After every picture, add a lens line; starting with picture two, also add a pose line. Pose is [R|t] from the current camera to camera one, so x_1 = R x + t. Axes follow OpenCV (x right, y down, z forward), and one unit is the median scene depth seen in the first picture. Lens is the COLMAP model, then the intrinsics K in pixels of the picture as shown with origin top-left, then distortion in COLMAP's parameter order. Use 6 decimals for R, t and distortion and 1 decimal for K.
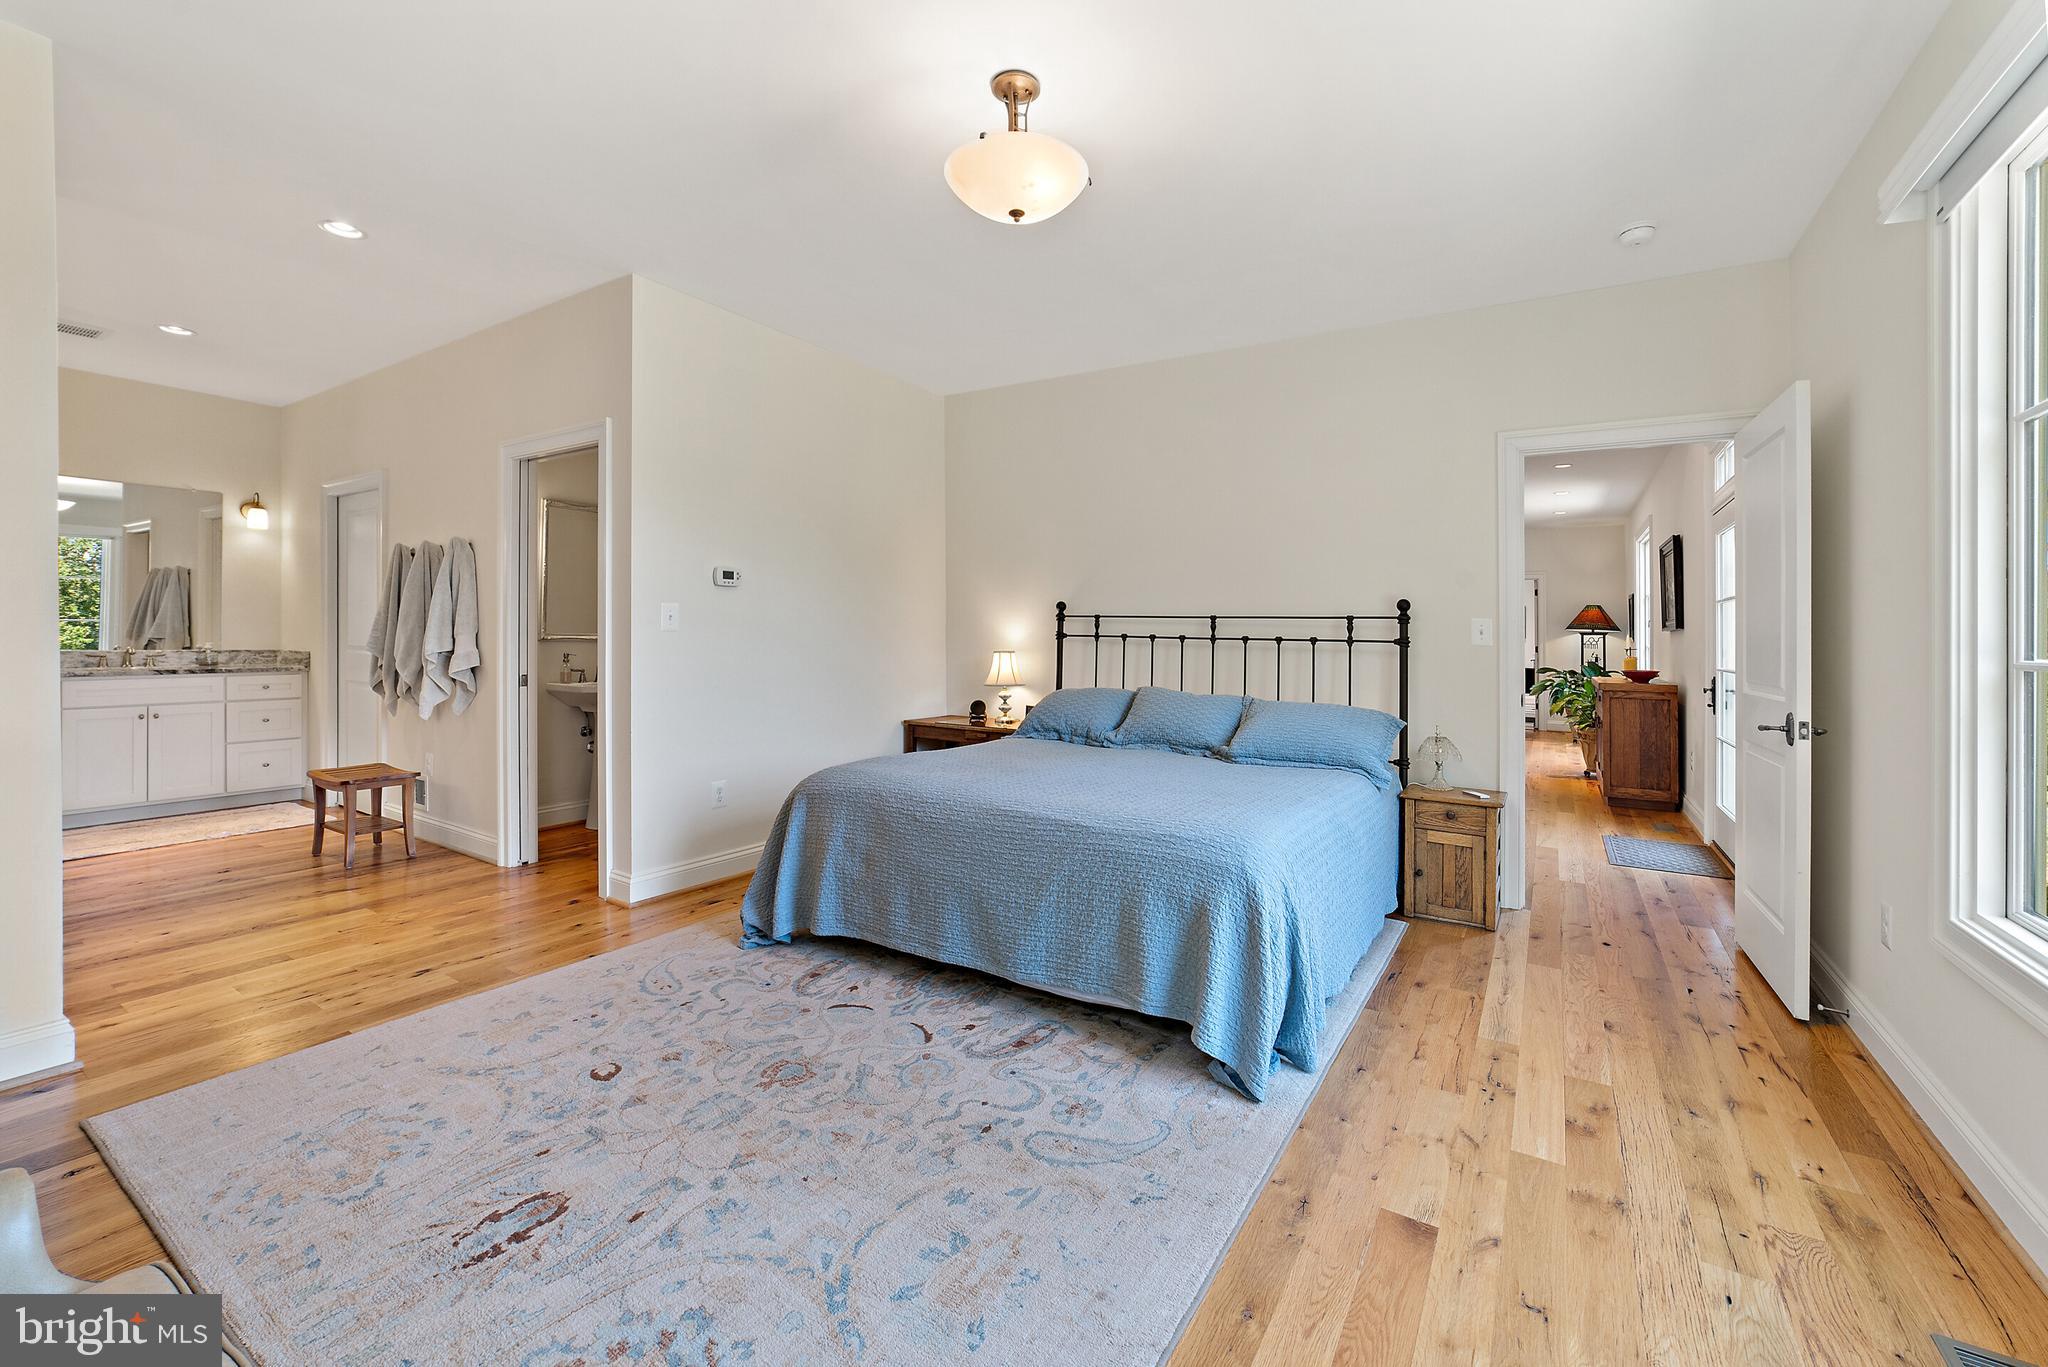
lens RADIAL K [[802.9, 0, 1007.0], [0, 802.9, 641.7], [0, 0, 1]] dist [-0.020987, 0.005936]
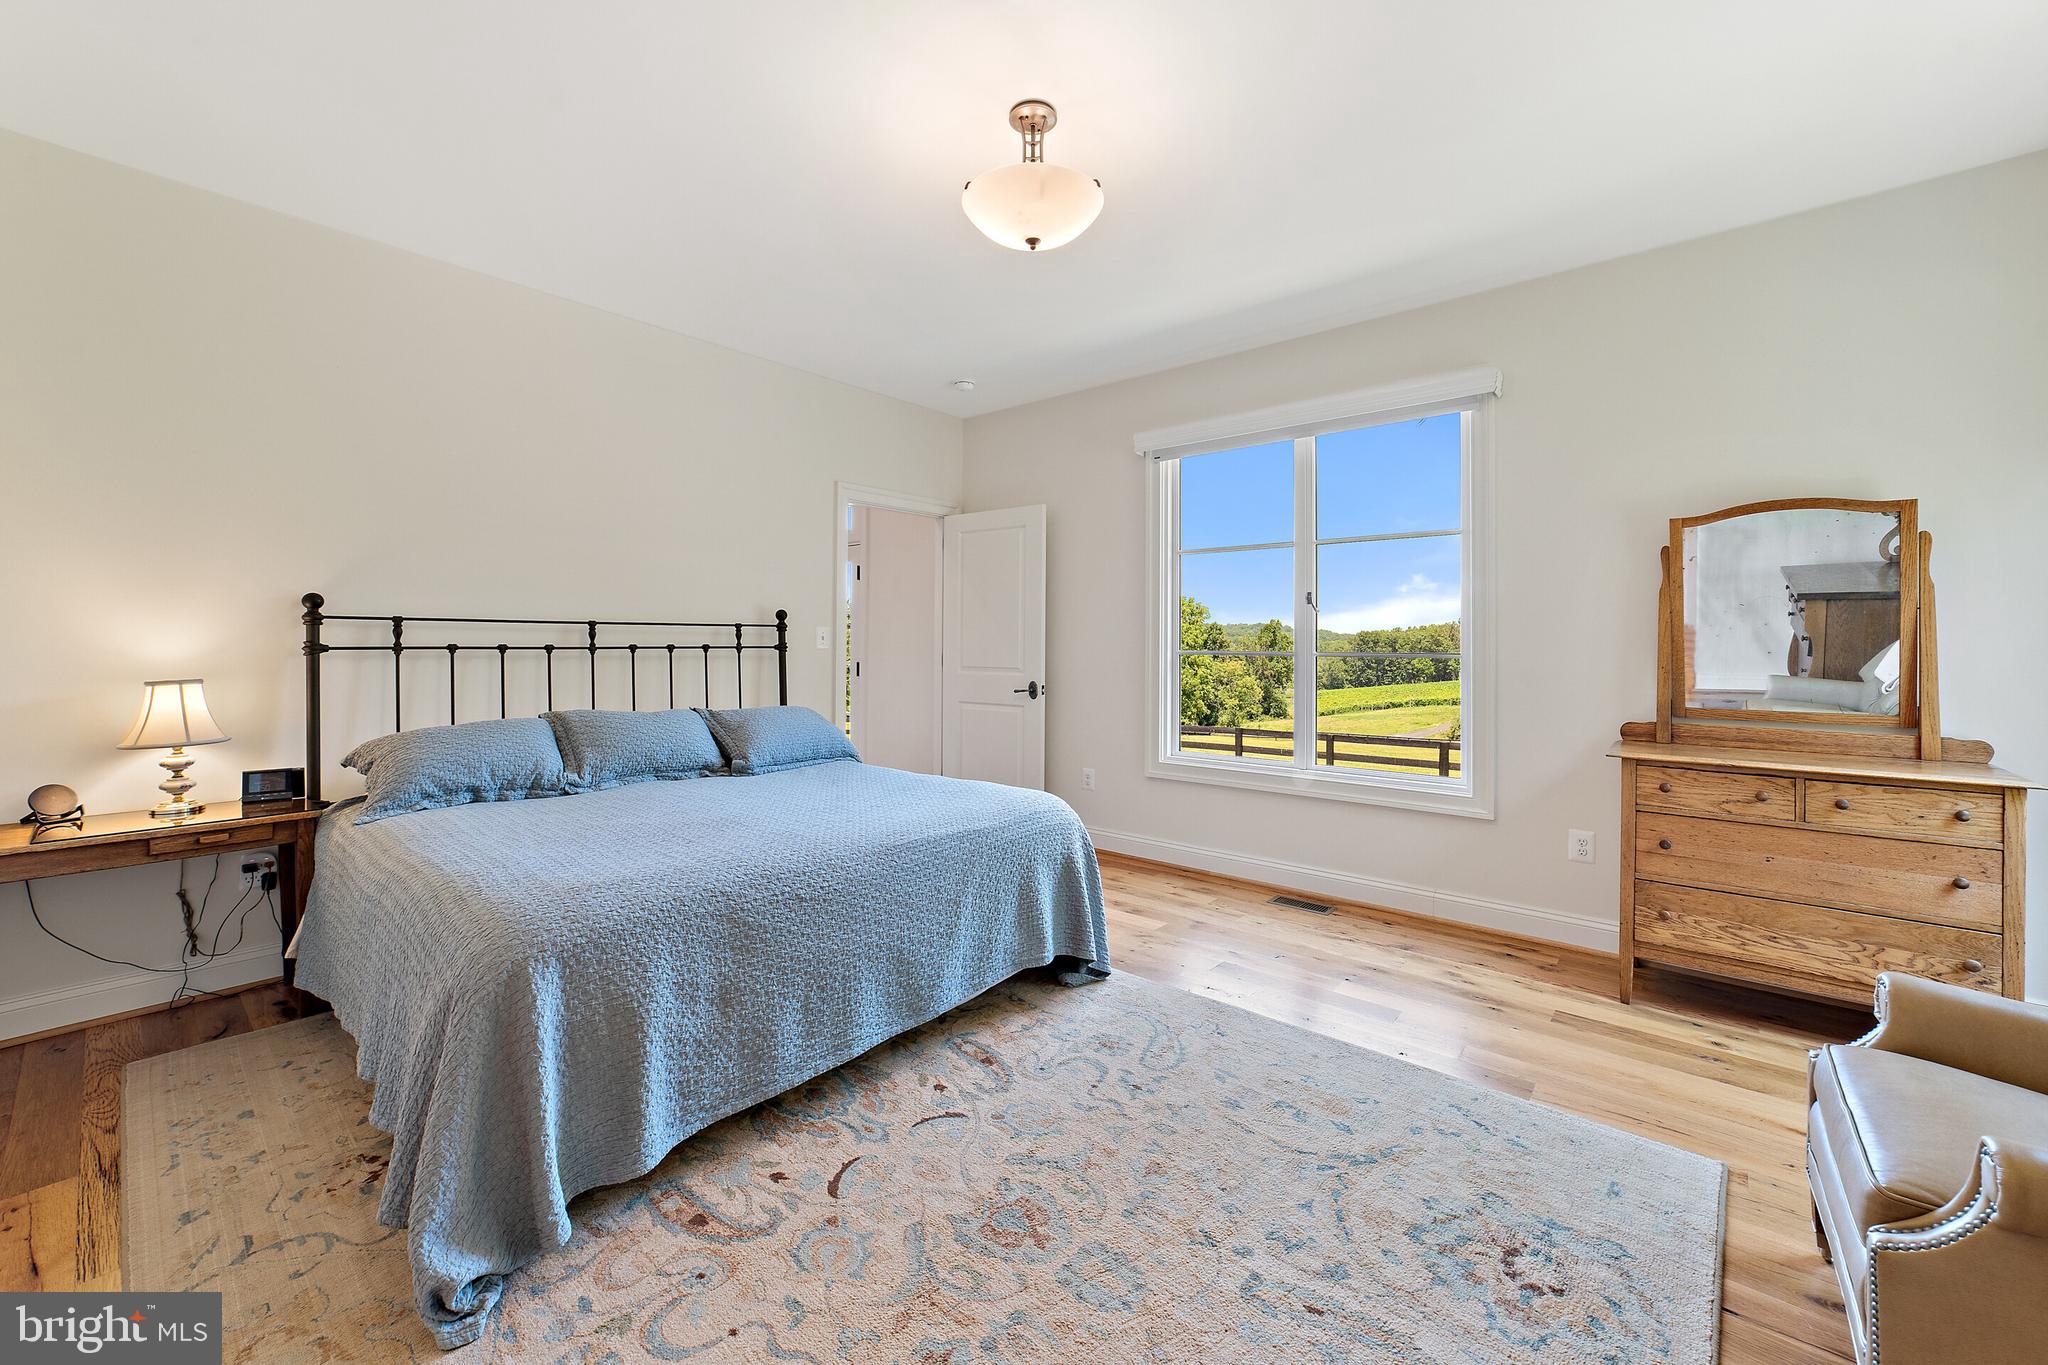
lens RADIAL K [[802.9, 0, 1007.0], [0, 802.9, 640.7], [0, 0, 1]] dist [-0.020987, 0.005936]
pose [[0.170271, -0.013101, 0.985310, -0.768964], [0.012595, 0.999859, 0.011118, -0.023631], [-0.985317, 0.010517, 0.170412, 0.649849]]
